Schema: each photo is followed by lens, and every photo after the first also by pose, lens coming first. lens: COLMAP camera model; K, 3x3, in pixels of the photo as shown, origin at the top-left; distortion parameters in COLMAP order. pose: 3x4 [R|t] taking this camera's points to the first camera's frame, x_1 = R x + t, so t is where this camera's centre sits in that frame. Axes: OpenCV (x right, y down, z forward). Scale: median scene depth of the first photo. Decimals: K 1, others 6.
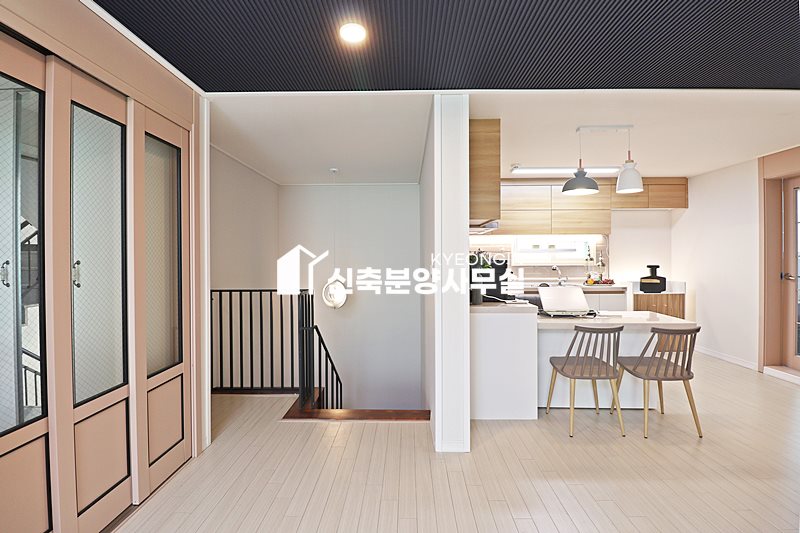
lens RADIAL K [[373.7, 0, 403.0], [0, 373.7, 261.2], [0, 0, 1]] dist [-0.011787, -0.001398]
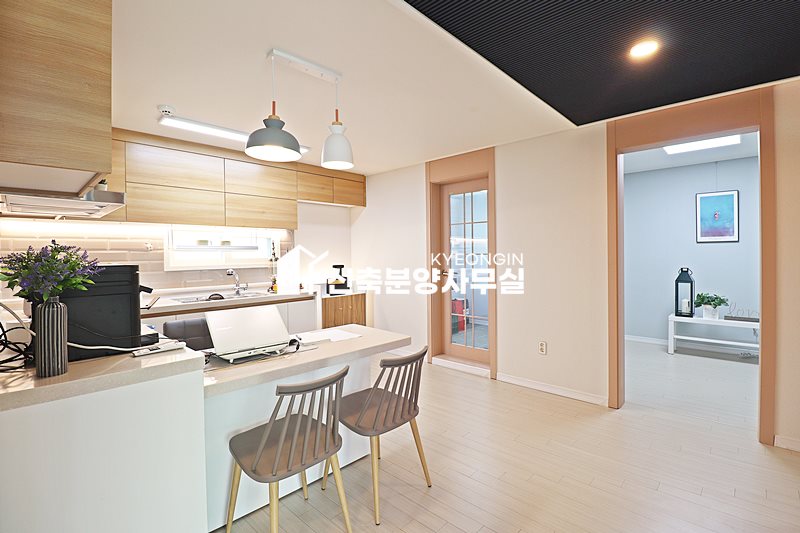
lens RADIAL K [[373.7, 0, 396.7], [0, 373.7, 259.4], [0, 0, 1]] dist [-0.011787, -0.001398]
pose [[0.686602, -0.013119, 0.726915, 0.124515], [0.014319, 0.999887, 0.004520, -0.006646], [-0.726892, 0.007305, 0.686713, 0.327163]]
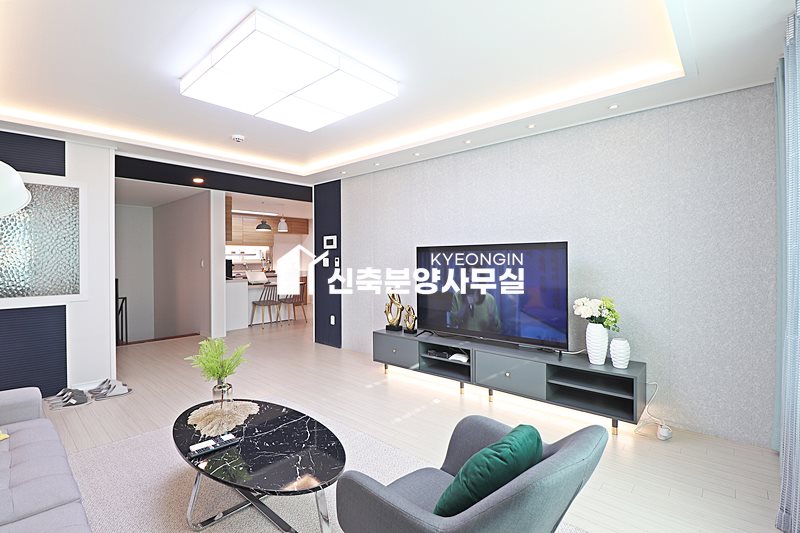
lens RADIAL K [[373.7, 0, 380.8], [0, 373.7, 255.8], [0, 0, 1]] dist [-0.011787, -0.001398]
pose [[0.690815, 0.008847, 0.722978, -0.543339], [0.007077, 0.999795, -0.018996, 0.018116], [-0.722997, 0.018239, 0.690610, -0.874341]]
